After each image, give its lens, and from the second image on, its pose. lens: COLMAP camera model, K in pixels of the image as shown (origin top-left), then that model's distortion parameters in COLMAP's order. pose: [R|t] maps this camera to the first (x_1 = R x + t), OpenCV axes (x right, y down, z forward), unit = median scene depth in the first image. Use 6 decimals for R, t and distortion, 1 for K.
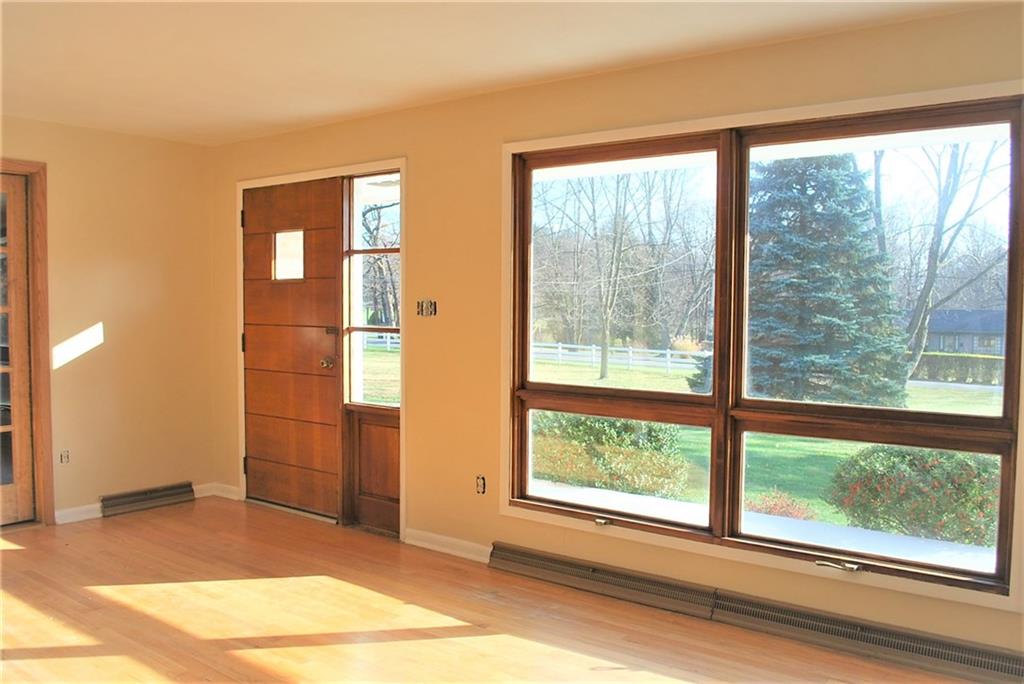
lens RADIAL K [[810.2, 0, 511.6], [0, 810.2, 345.8], [0, 0, 1]] dist [0.014218, -0.010344]
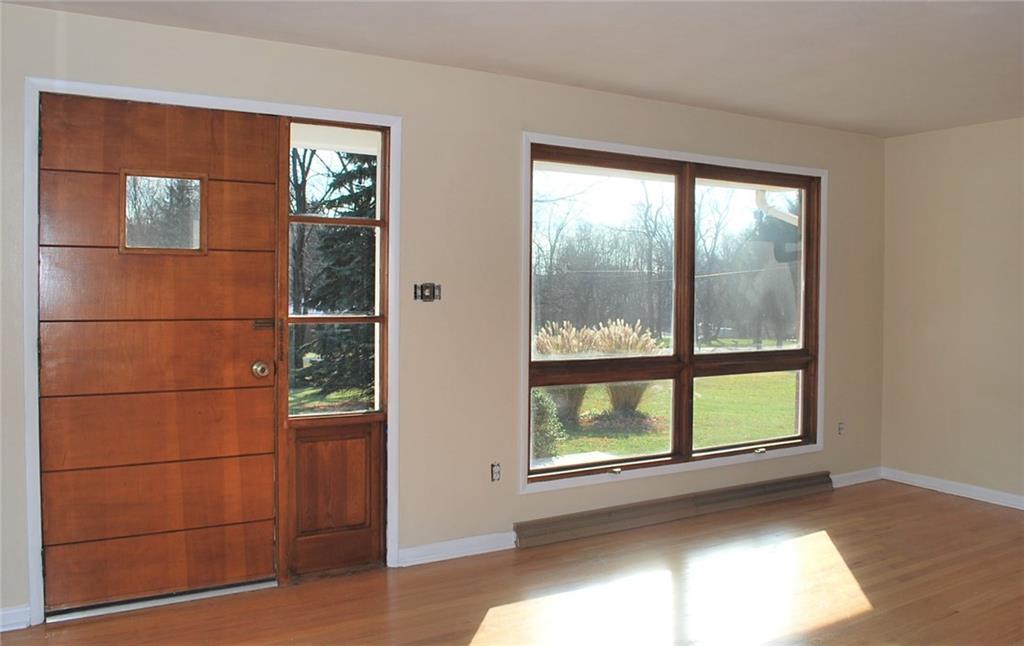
lens RADIAL K [[737.7, 0, 512.1], [0, 737.7, 316.1], [0, 0, 1]] dist [-0.014871, -0.011478]
pose [[0.444047, -0.034005, 0.895358, -0.761967], [0.044698, 0.998876, 0.015769, -0.027848], [-0.894888, 0.033019, 0.445068, 0.539757]]
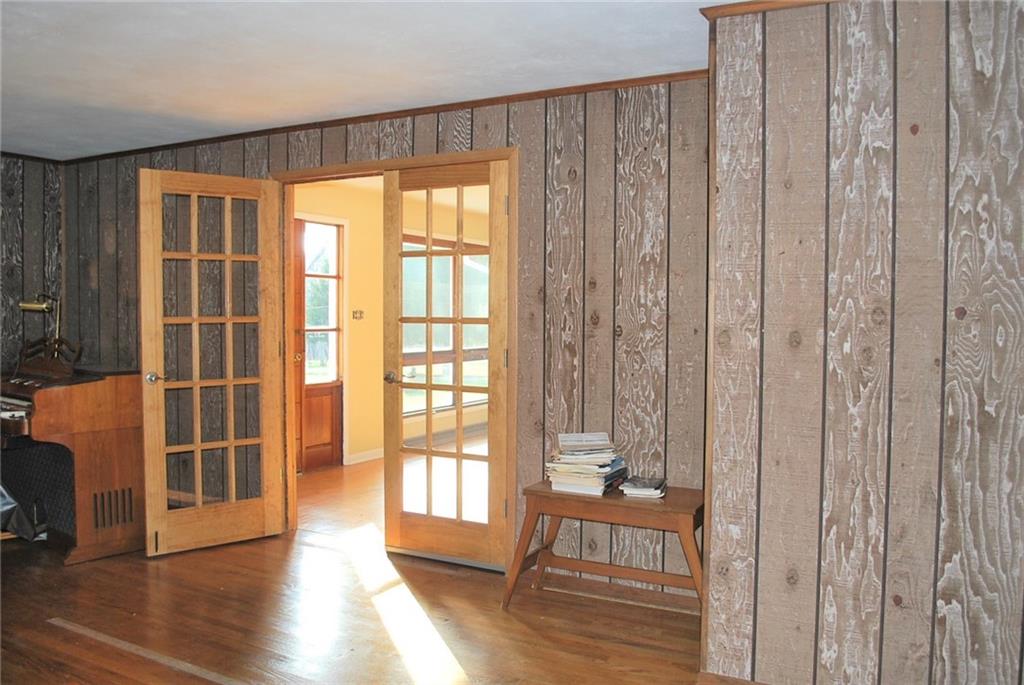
lens RADIAL K [[810.2, 0, 512.5], [0, 810.2, 343.9], [0, 0, 1]] dist [0.014218, -0.010344]
pose [[-0.101467, -0.050955, 0.993533, -1.705610], [0.036756, 0.997814, 0.054928, -0.064658], [-0.994160, 0.042091, -0.099372, 0.830958]]
